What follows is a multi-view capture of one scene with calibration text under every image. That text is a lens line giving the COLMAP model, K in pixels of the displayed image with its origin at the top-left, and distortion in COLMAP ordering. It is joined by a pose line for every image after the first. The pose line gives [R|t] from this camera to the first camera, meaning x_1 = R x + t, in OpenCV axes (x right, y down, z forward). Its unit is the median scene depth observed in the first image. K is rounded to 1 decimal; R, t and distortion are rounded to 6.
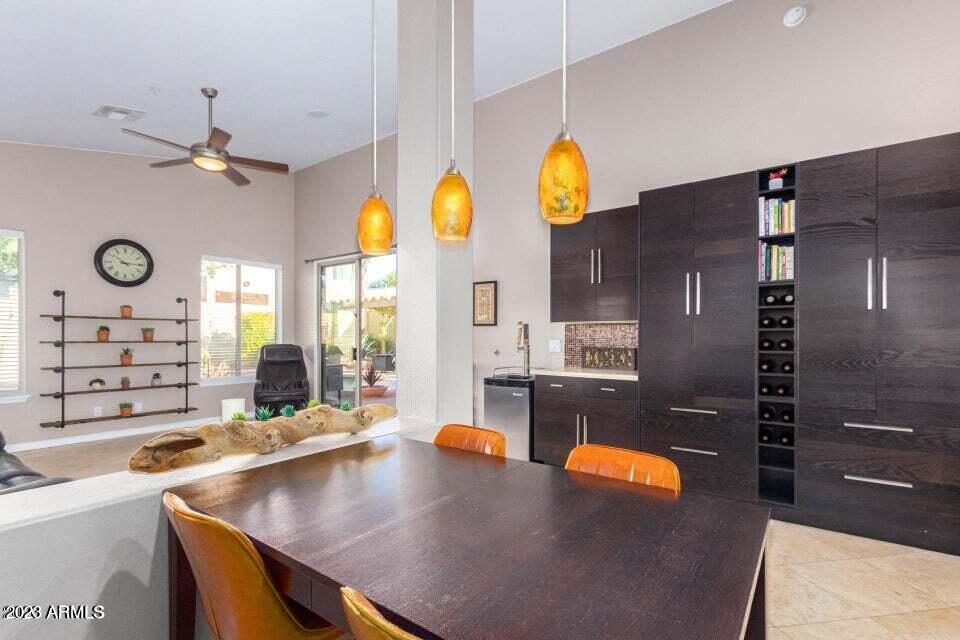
lens RADIAL K [[447.6, 0, 480.0], [0, 447.6, 320.0], [0, 0, 1]] dist [-0.000525, -0.000065]
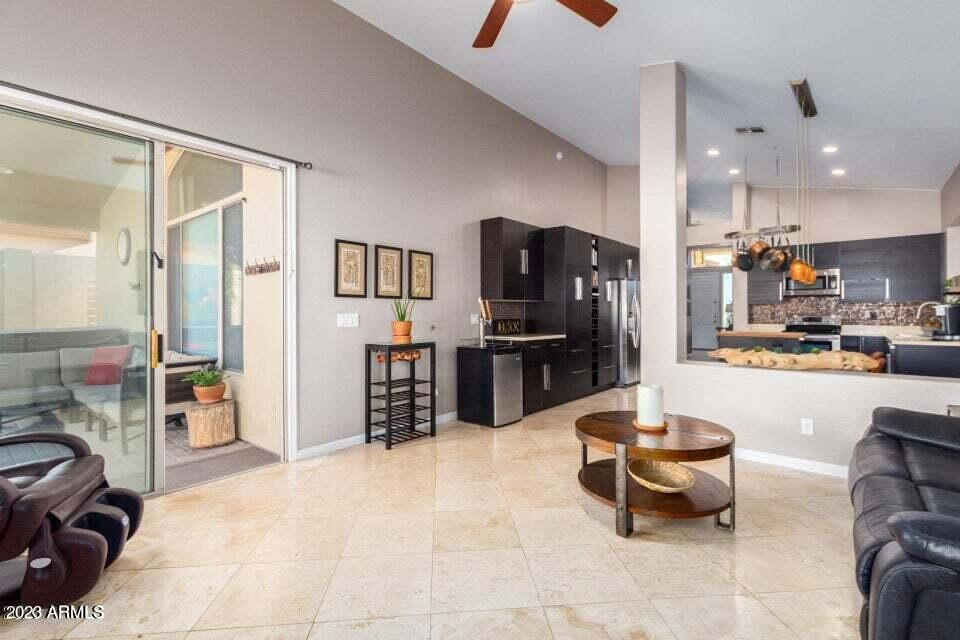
lens RADIAL K [[447.6, 0, 480.0], [0, 447.6, 320.0], [0, 0, 1]] dist [-0.000525, -0.000065]
pose [[0.063381, -0.010302, 0.997936, -0.420082], [-0.034094, 0.999341, 0.012482, 0.018772], [-0.997407, -0.034815, 0.062988, 0.374815]]
